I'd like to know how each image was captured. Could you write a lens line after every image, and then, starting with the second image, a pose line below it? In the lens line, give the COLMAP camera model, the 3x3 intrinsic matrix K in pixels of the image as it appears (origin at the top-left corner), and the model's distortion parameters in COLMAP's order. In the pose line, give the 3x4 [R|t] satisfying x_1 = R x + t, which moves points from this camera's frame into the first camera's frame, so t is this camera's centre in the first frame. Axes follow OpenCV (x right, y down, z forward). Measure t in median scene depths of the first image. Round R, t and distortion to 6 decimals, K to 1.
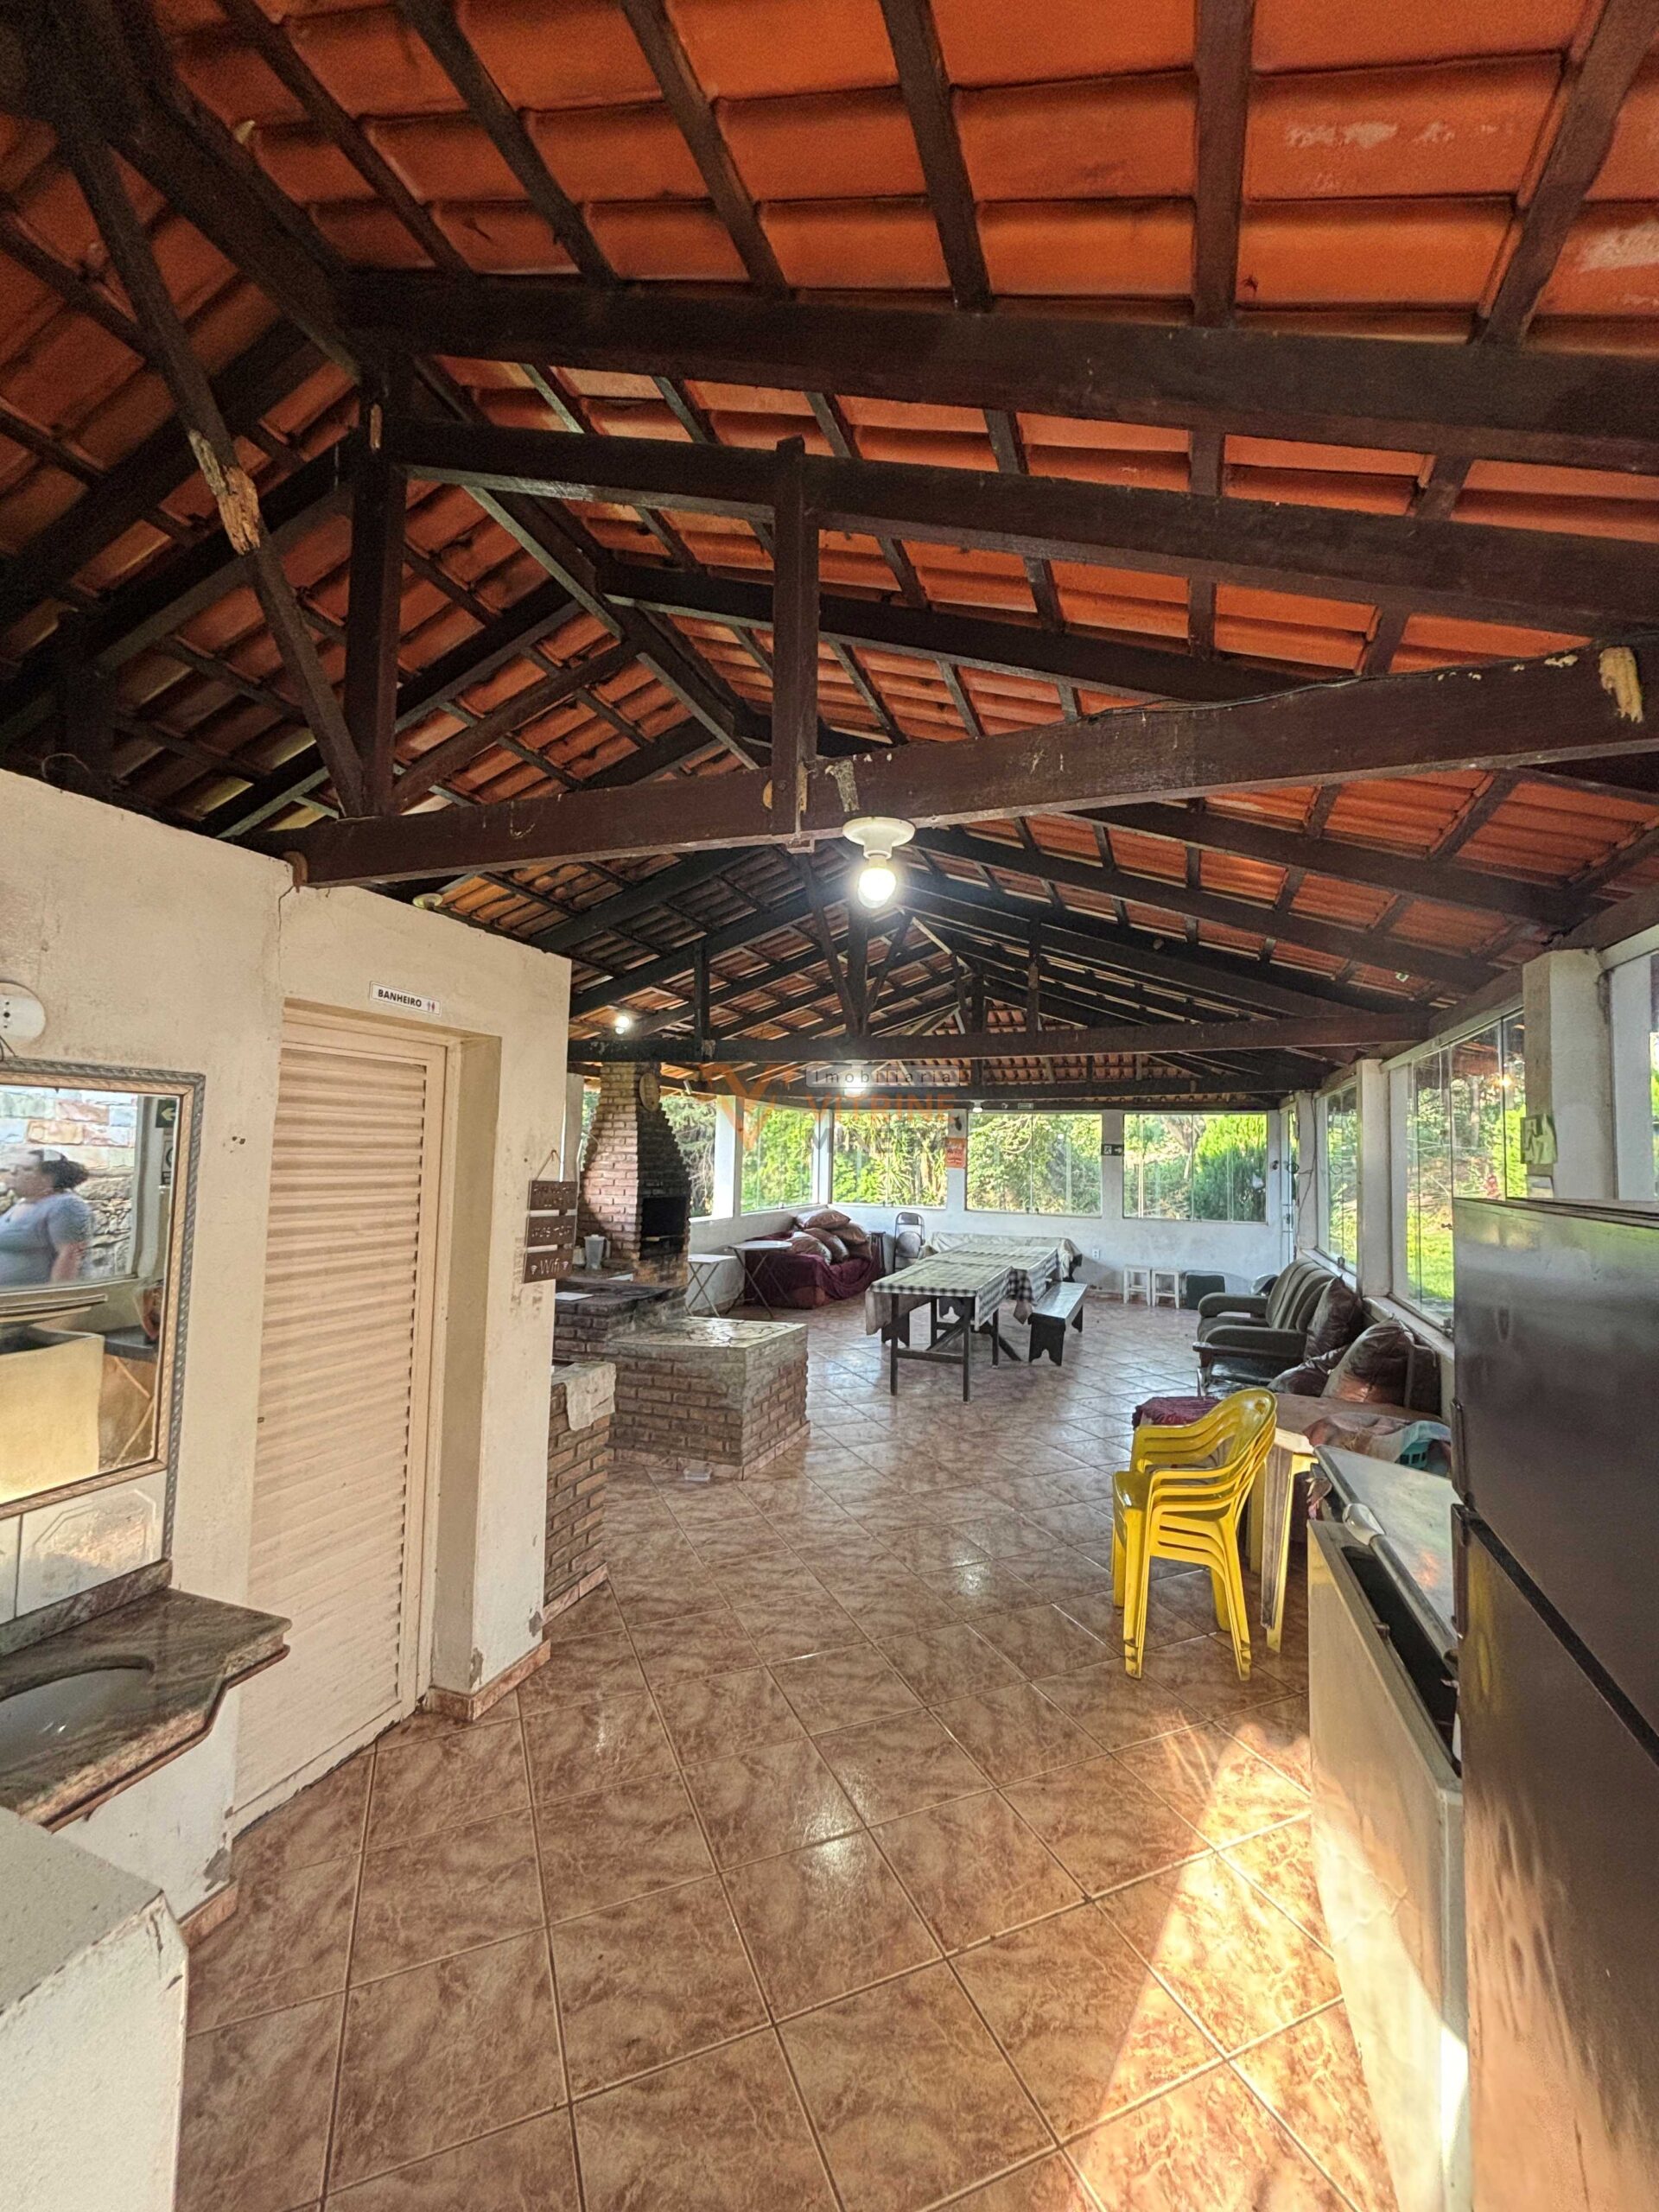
lens RADIAL K [[883.3, 0, 864.8], [0, 883.3, 1094.1], [0, 0, 1]] dist [-0.017134, -0.000088]
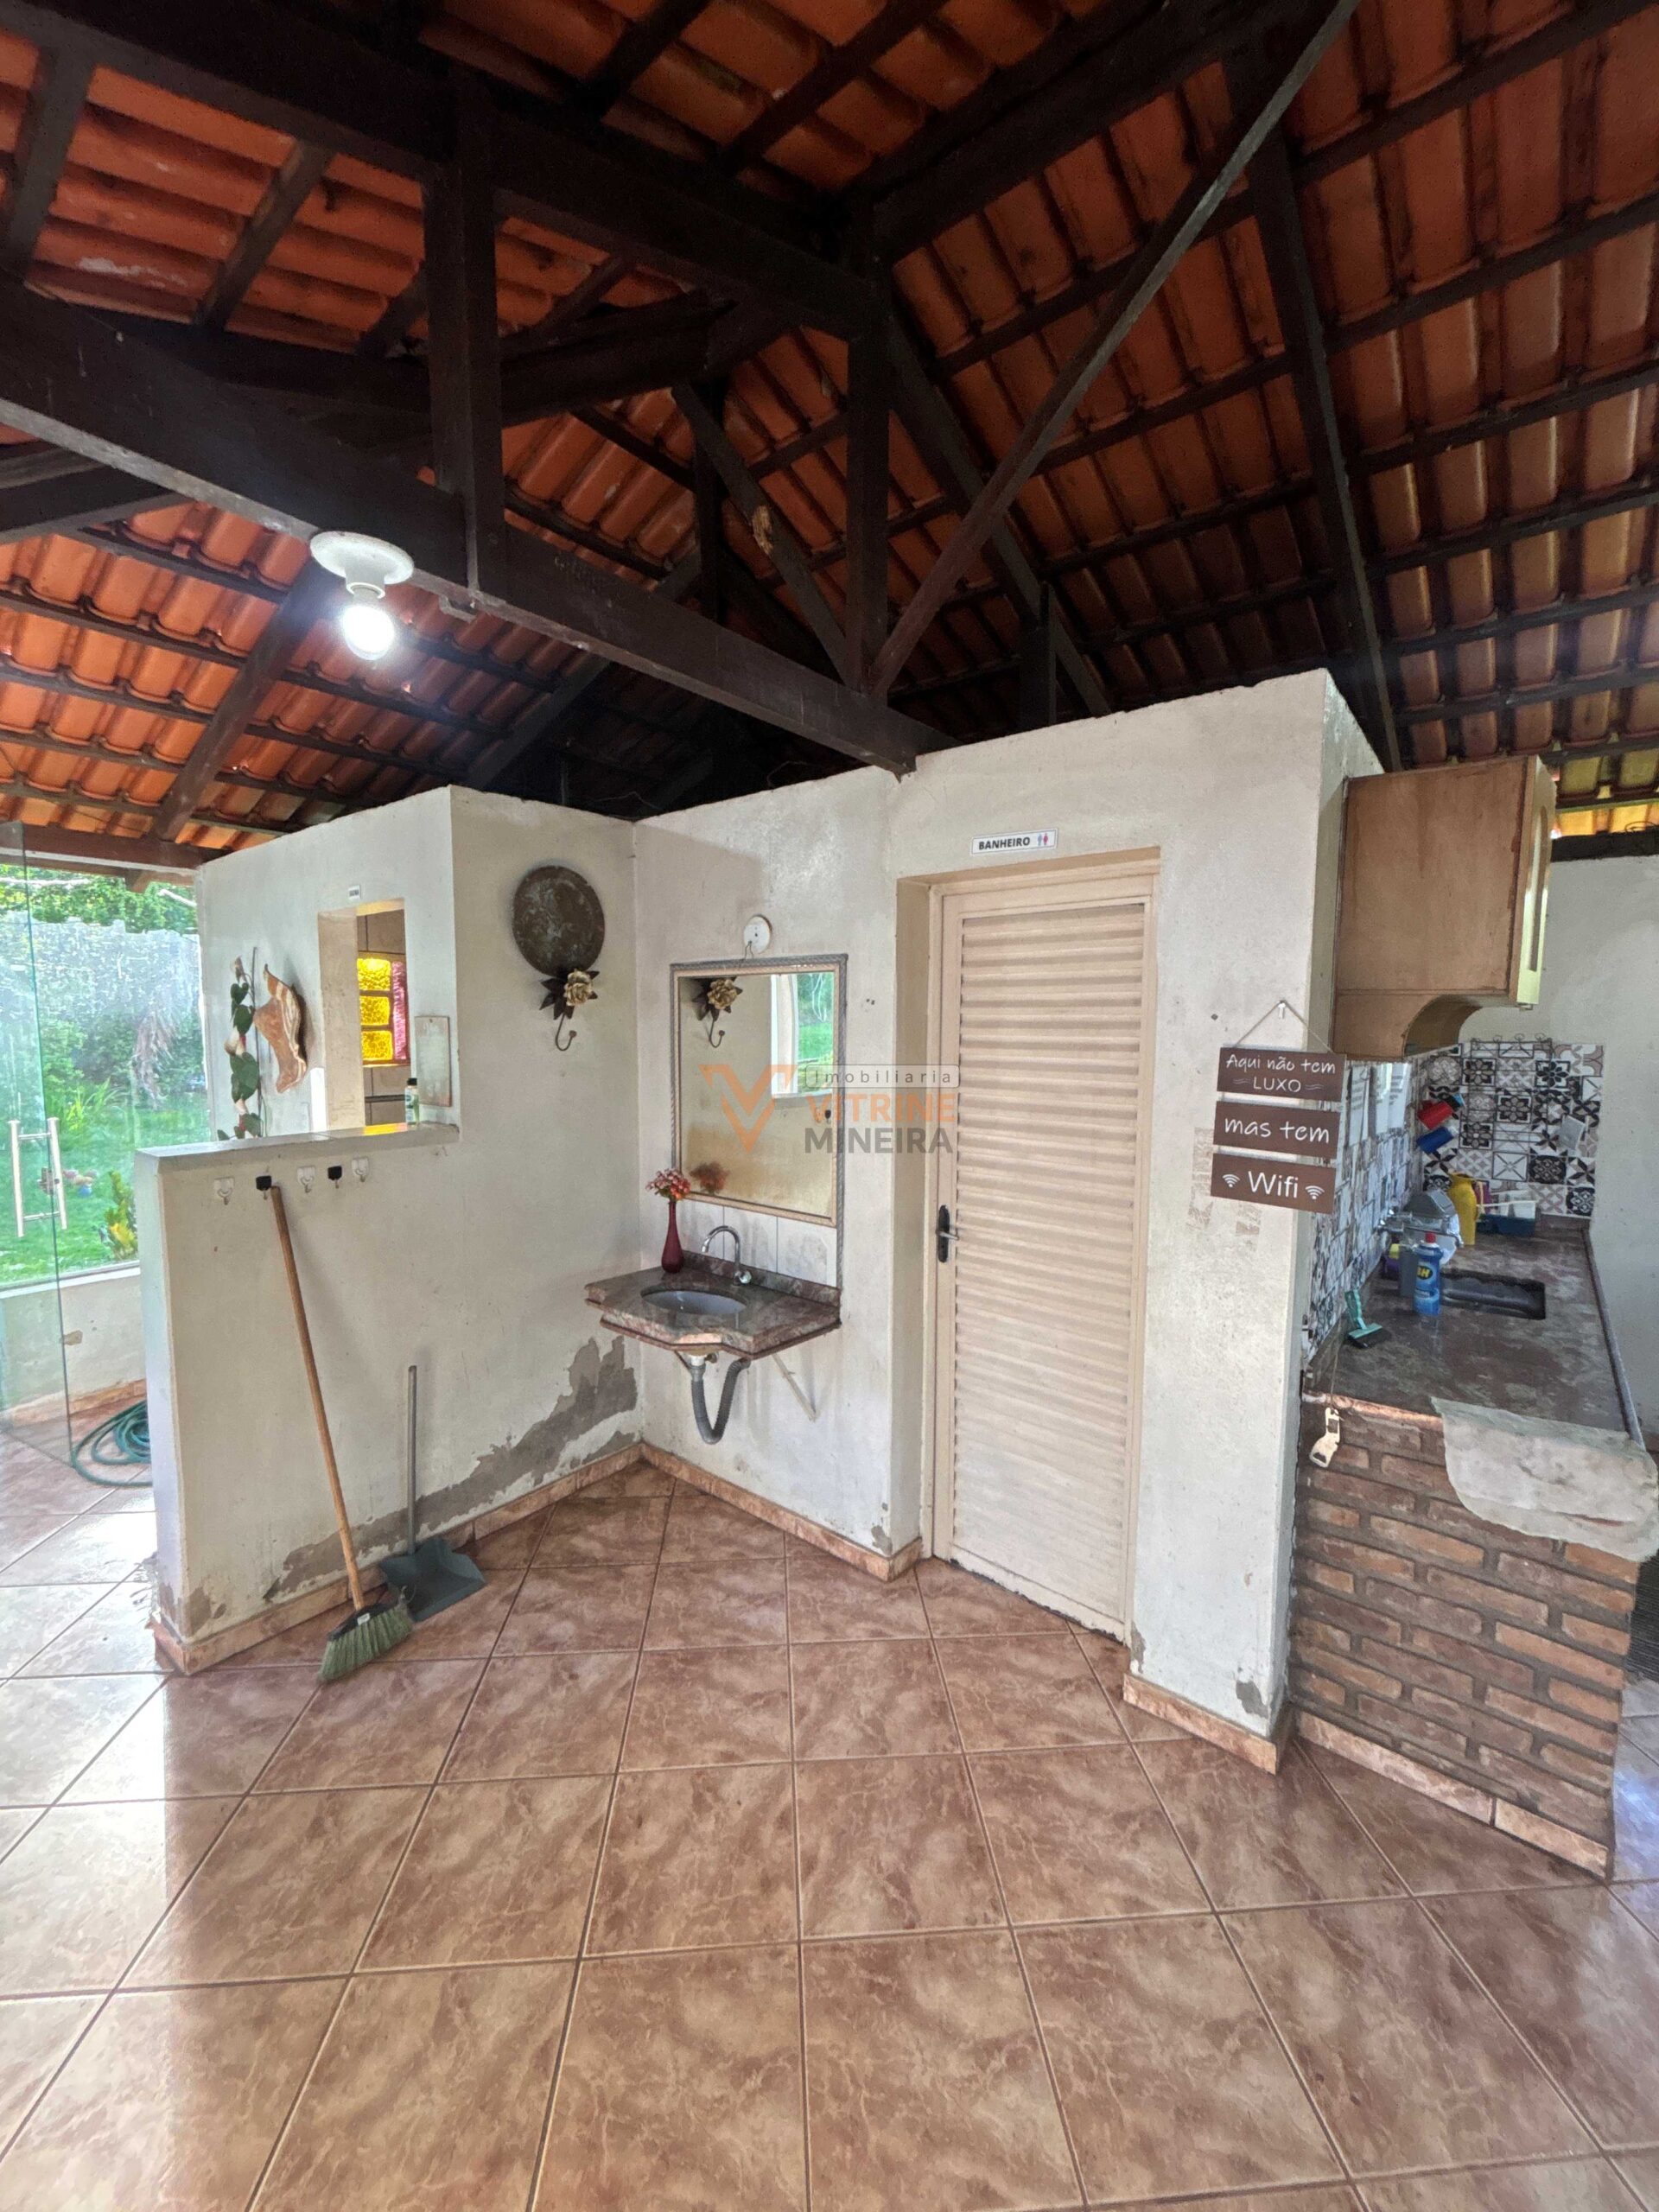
lens RADIAL K [[893.9, 0, 821.1], [0, 893.9, 1106.8], [0, 0, 1]] dist [-0.001692, -0.000323]
pose [[-0.370207, 0.061404, -0.926918, 0.729182], [0.048078, 0.997742, 0.046893, 0.192596], [0.927704, -0.027204, -0.372323, 1.923714]]
